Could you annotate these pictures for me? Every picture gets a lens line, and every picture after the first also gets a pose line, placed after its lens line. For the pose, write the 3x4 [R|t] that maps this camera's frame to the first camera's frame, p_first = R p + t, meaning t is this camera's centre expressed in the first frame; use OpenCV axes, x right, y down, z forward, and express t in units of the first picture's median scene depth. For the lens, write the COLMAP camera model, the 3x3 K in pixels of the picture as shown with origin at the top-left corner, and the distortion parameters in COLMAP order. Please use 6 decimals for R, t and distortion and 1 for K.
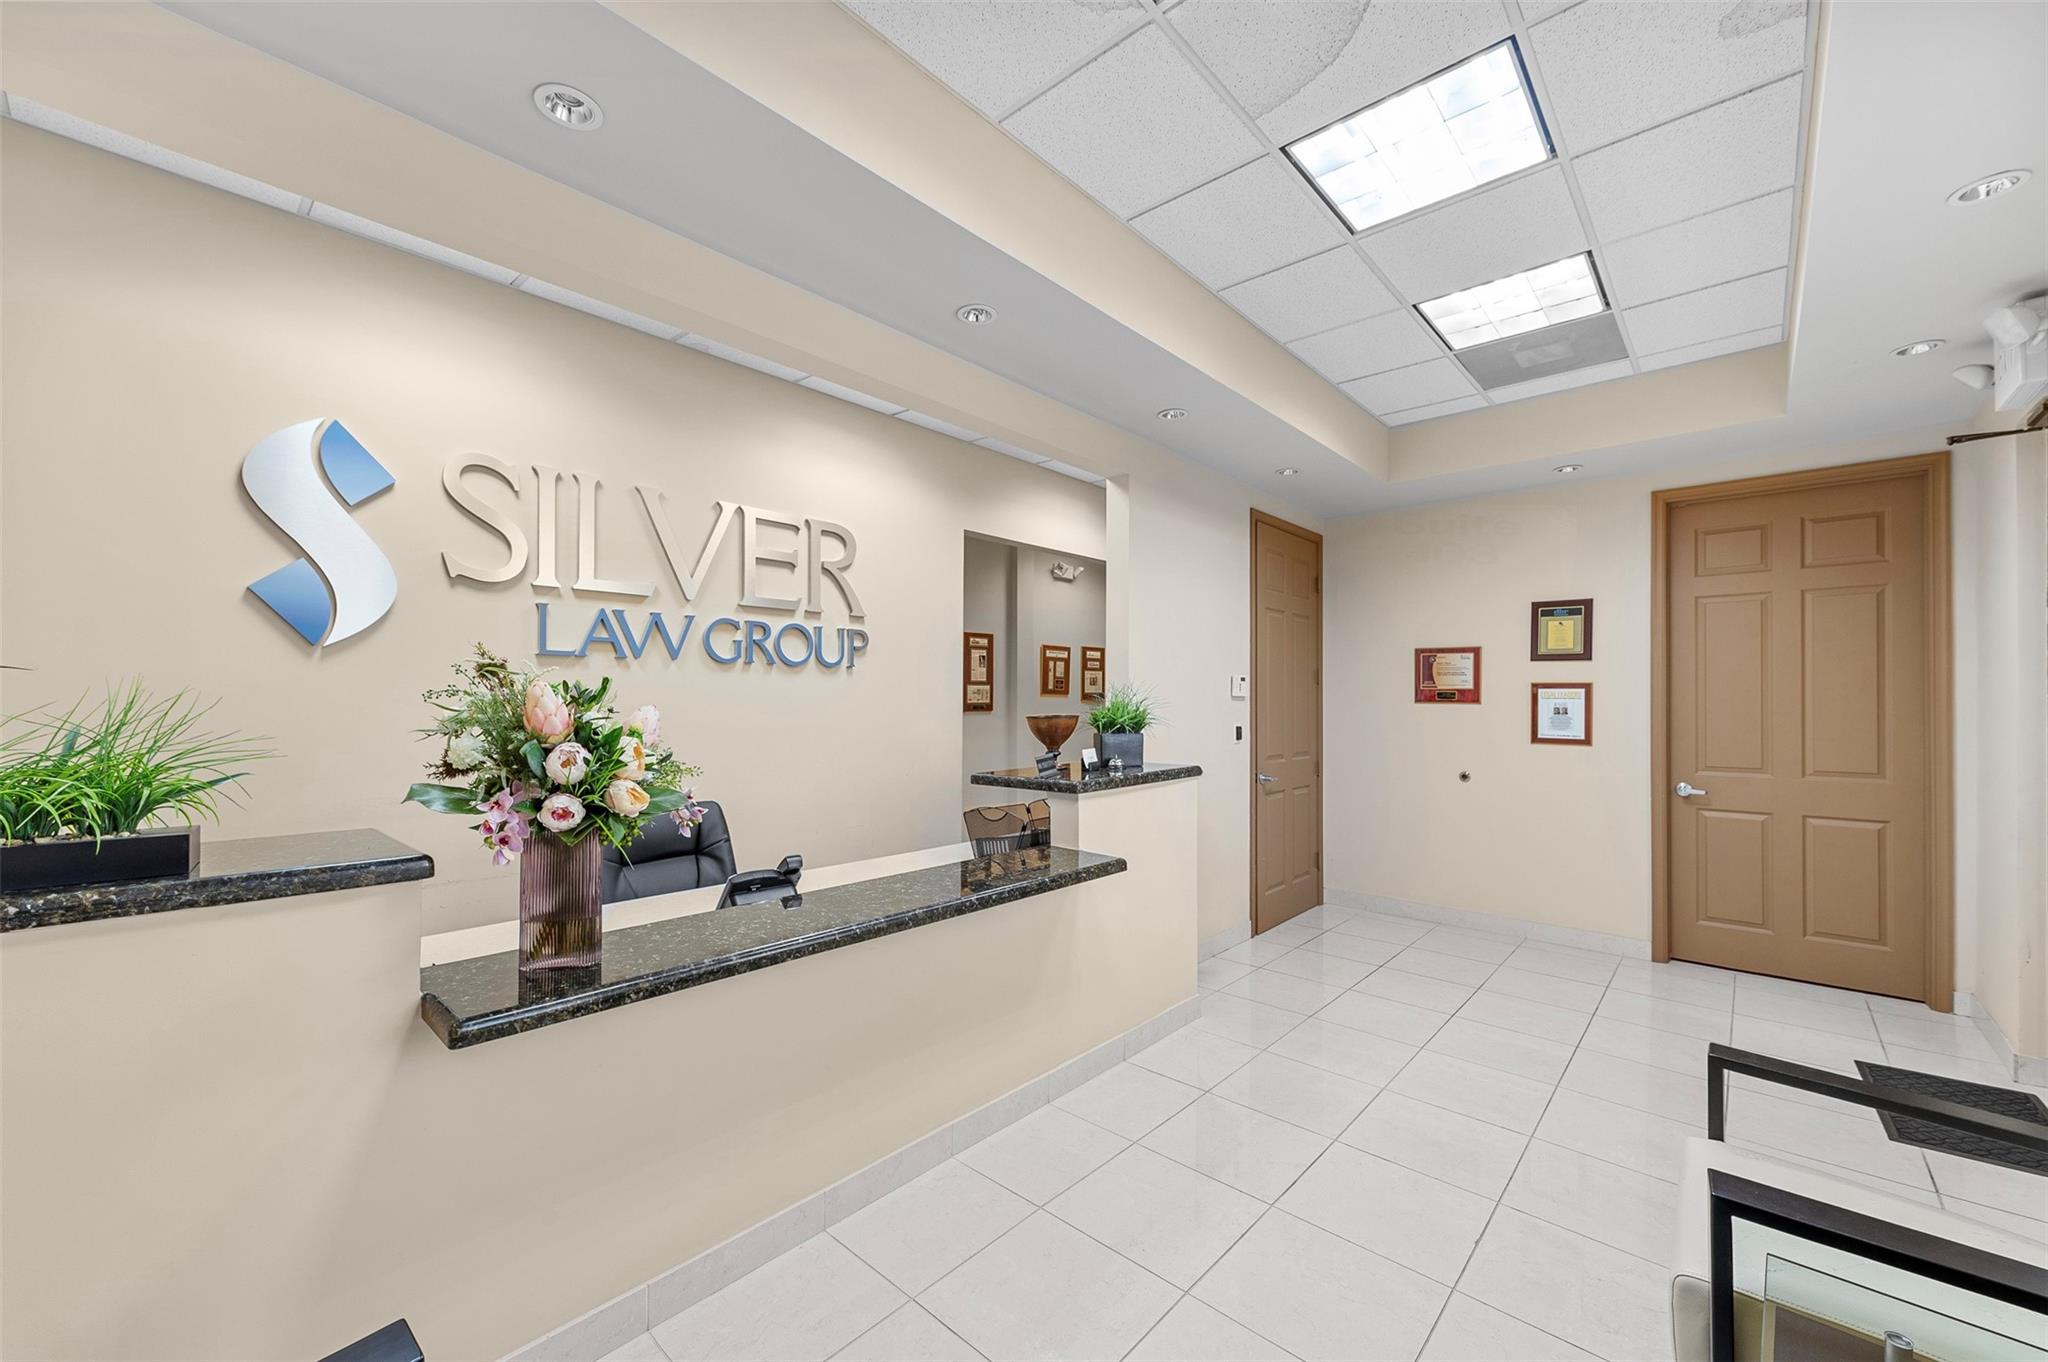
lens RADIAL K [[804.0, 0, 1023.0], [0, 804.0, 687.4], [0, 0, 1]] dist [0.005995, -0.003001]
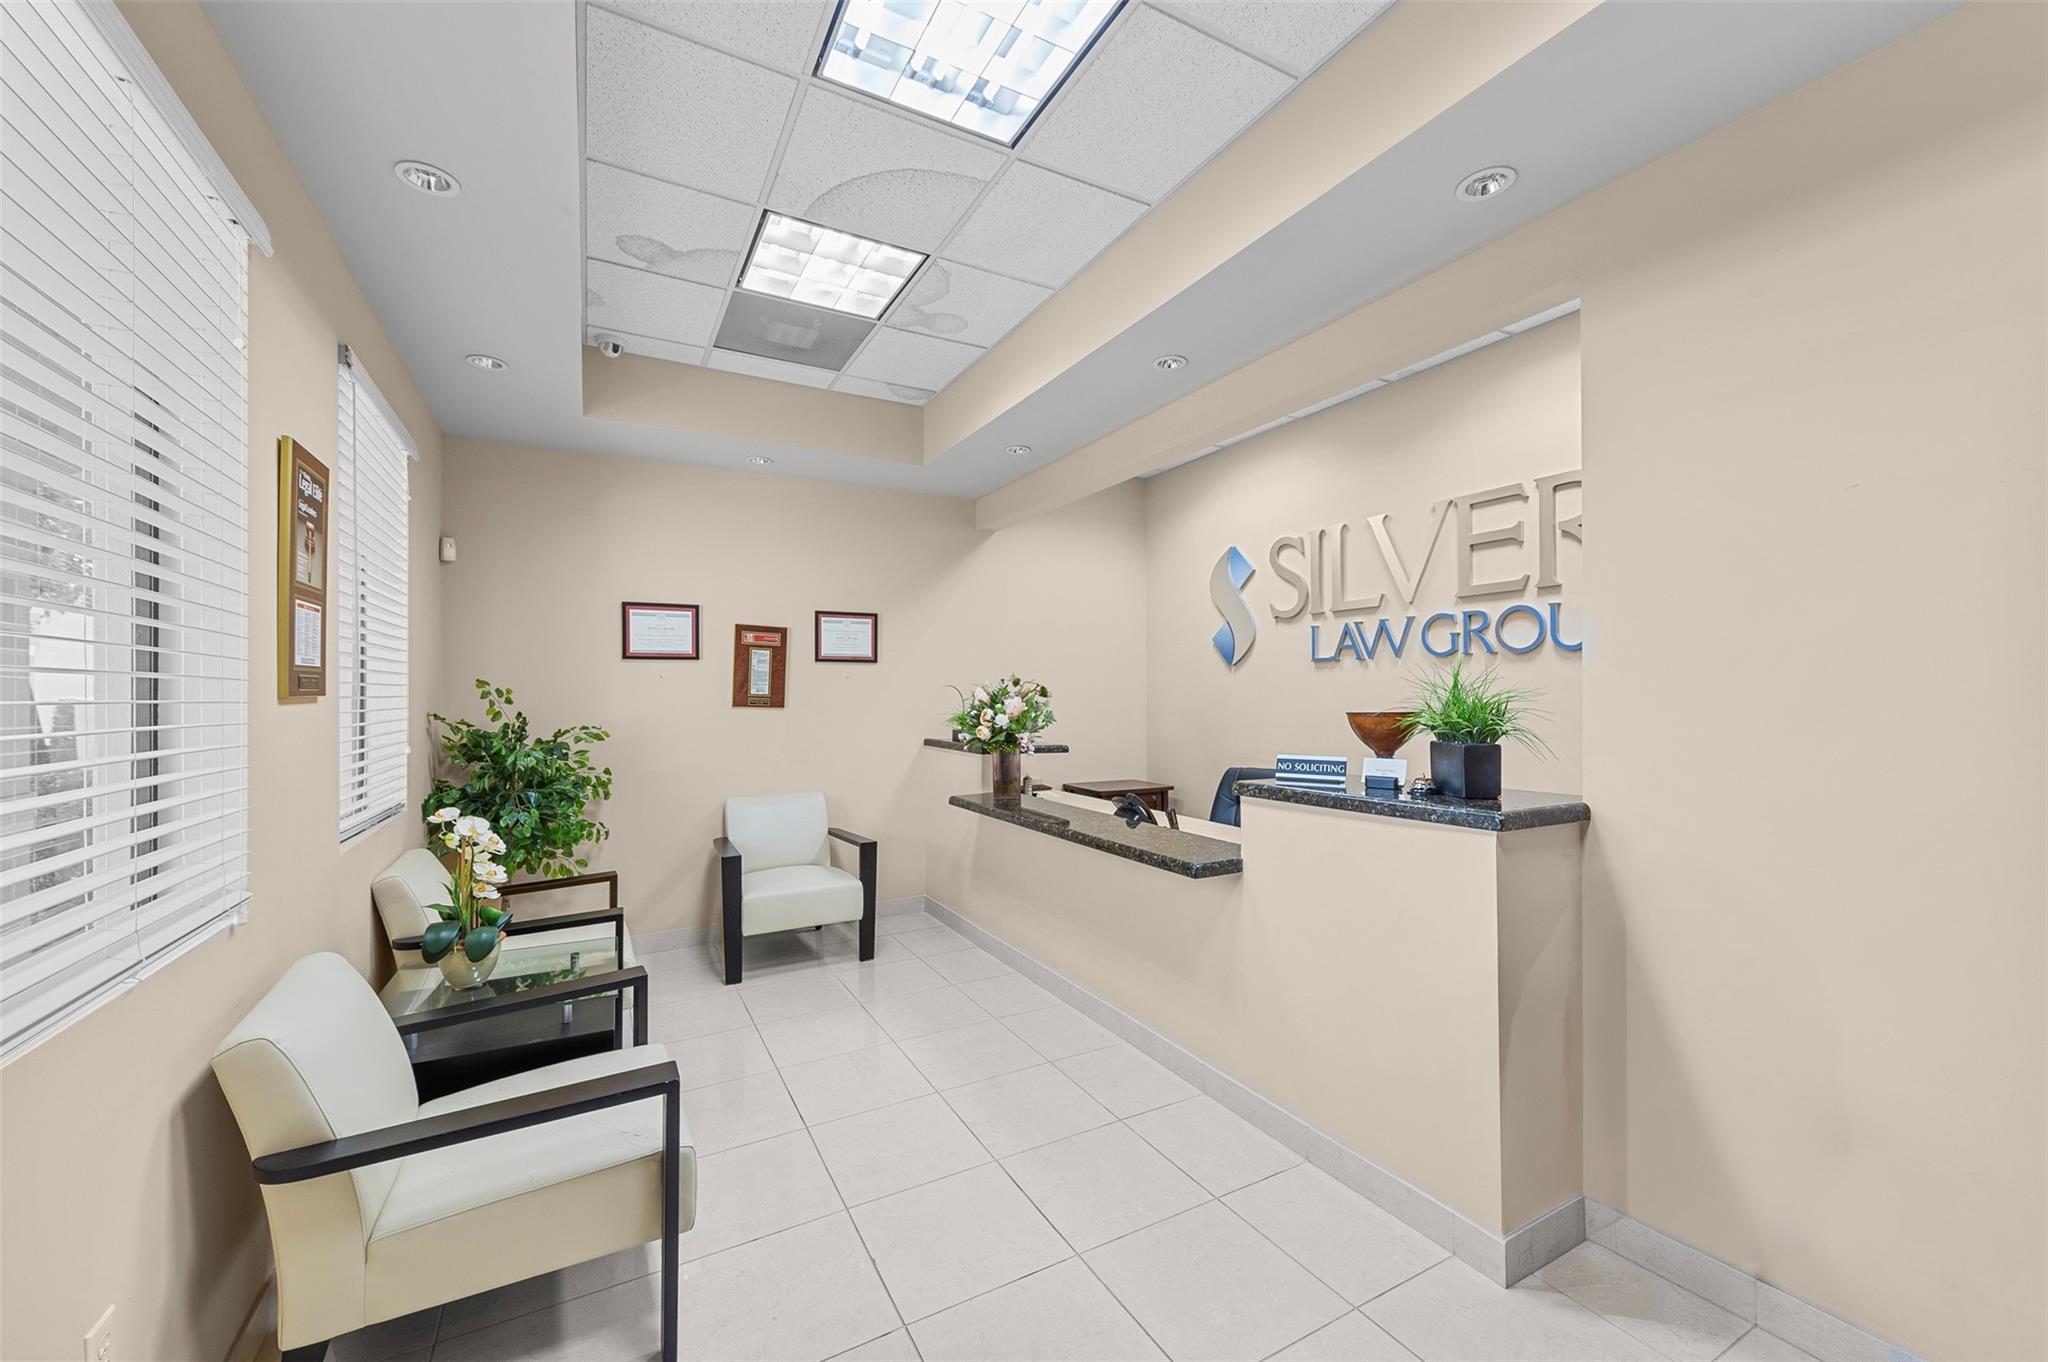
lens RADIAL K [[804.0, 0, 1027.5], [0, 804.0, 691.0], [0, 0, 1]] dist [0.005995, -0.003001]
pose [[-0.333346, -0.004488, -0.942794, 0.803823], [0.016492, 0.999808, -0.010590, 0.016500], [0.942660, -0.019079, -0.333207, 0.865033]]
